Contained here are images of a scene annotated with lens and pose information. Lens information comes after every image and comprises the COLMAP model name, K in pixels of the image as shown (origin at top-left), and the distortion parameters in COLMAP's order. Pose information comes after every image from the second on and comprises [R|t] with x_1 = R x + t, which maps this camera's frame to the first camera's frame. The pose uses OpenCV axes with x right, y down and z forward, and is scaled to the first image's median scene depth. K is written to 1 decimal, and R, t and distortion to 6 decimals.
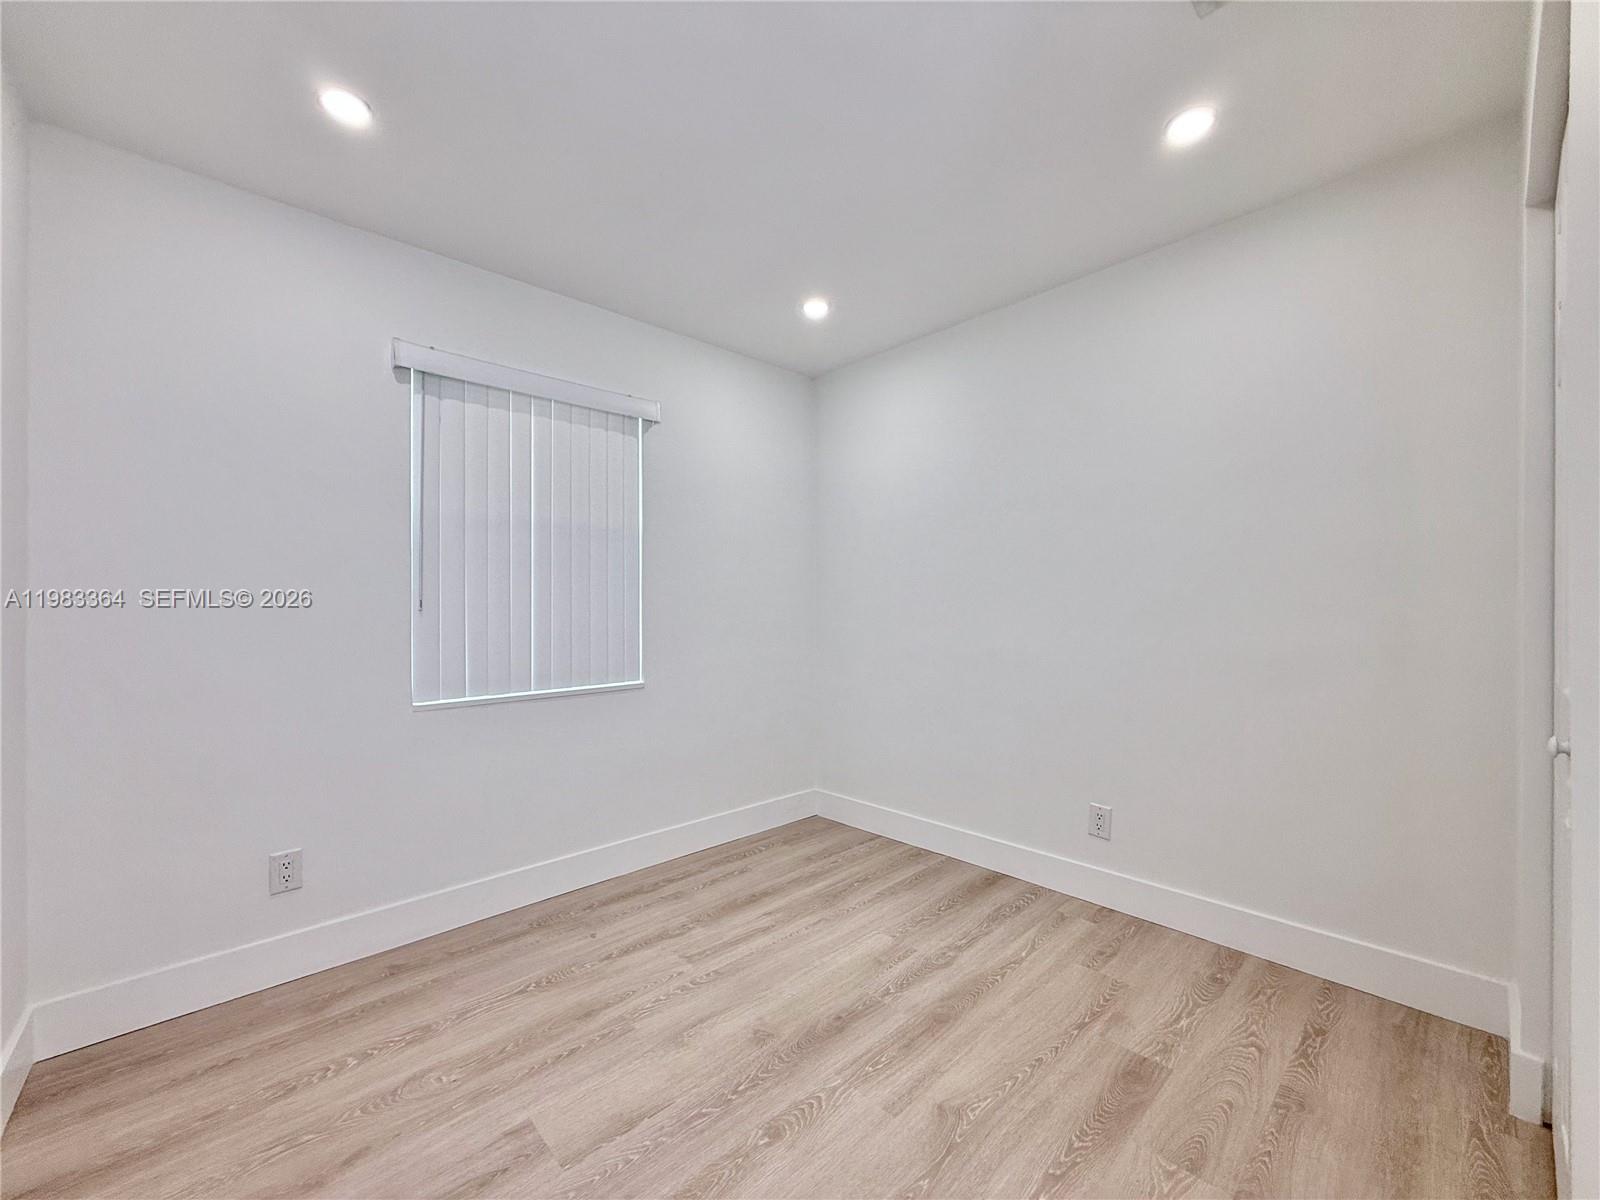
lens RADIAL K [[634.5, 0, 791.7], [0, 634.5, 603.5], [0, 0, 1]] dist [0.001821, -0.000031]
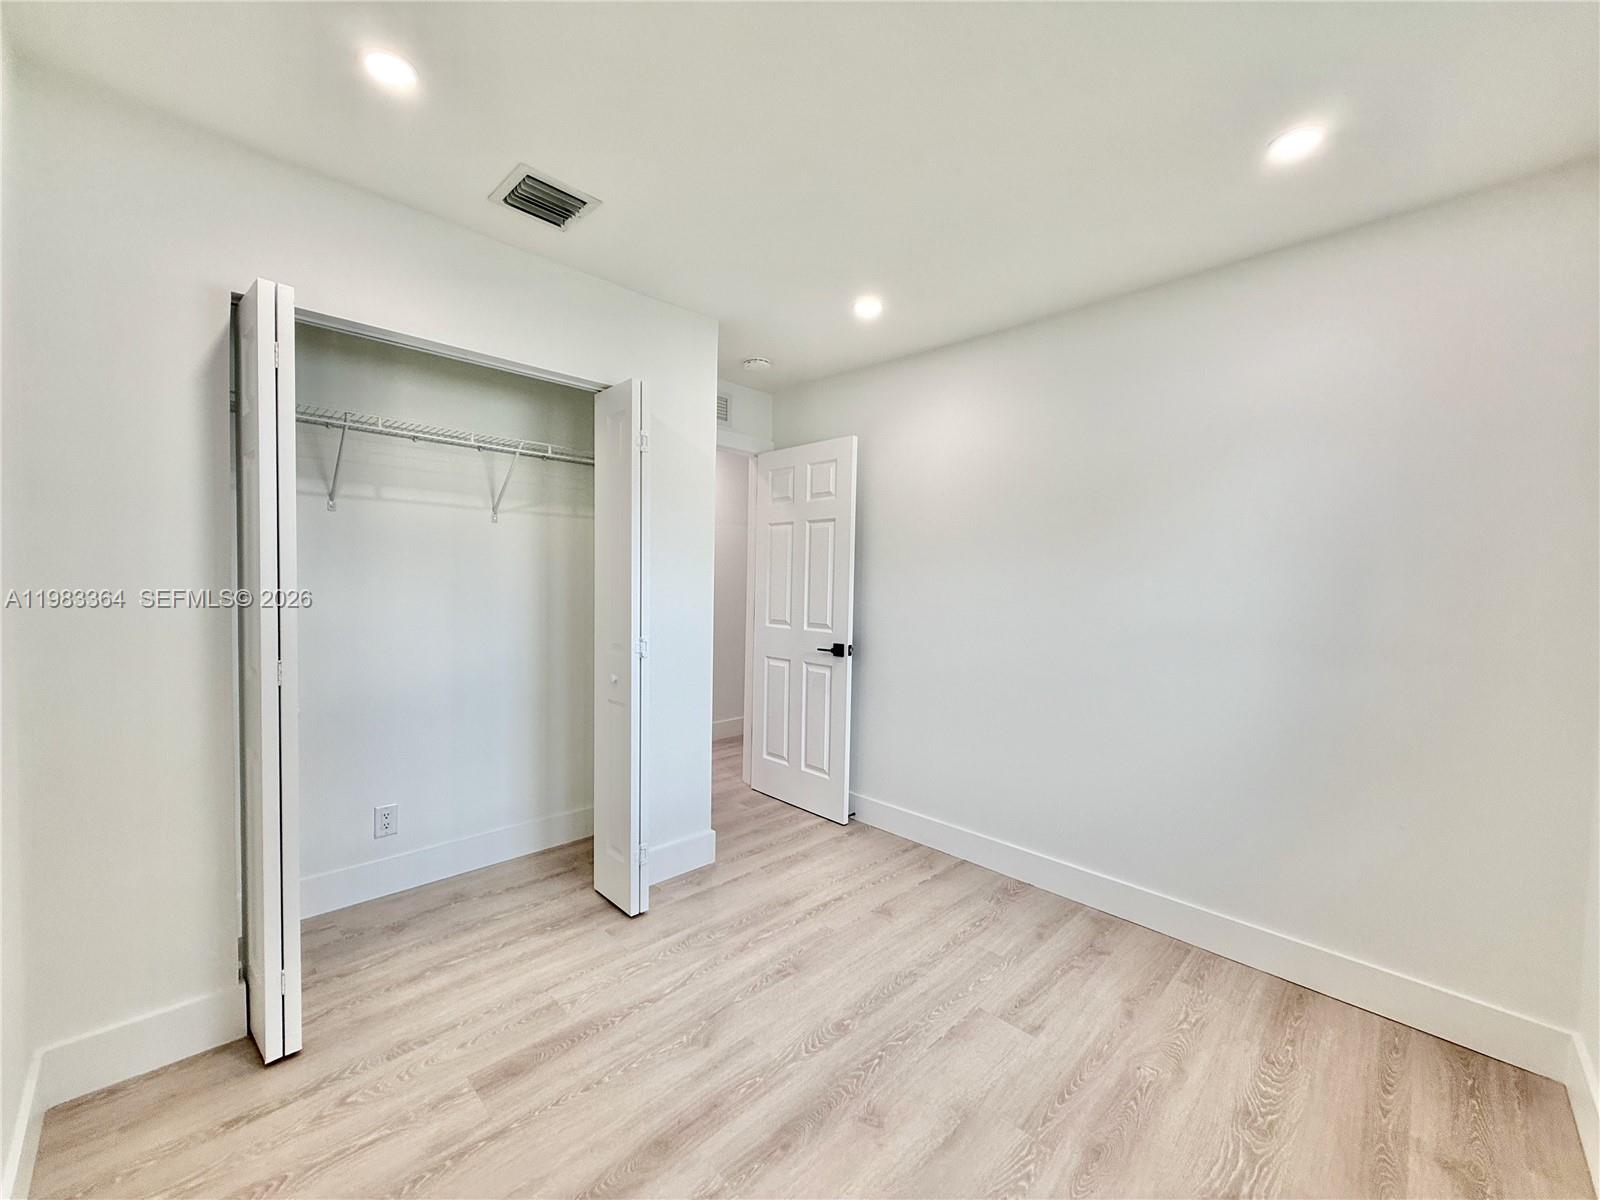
lens RADIAL K [[634.5, 0, 791.7], [0, 634.5, 603.5], [0, 0, 1]] dist [0.001821, -0.000031]
pose [[-0.999398, -0.012157, -0.032486, 0.113525], [-0.013246, 0.999350, 0.033527, -0.081761], [0.032058, 0.033938, -0.998910, 2.030382]]
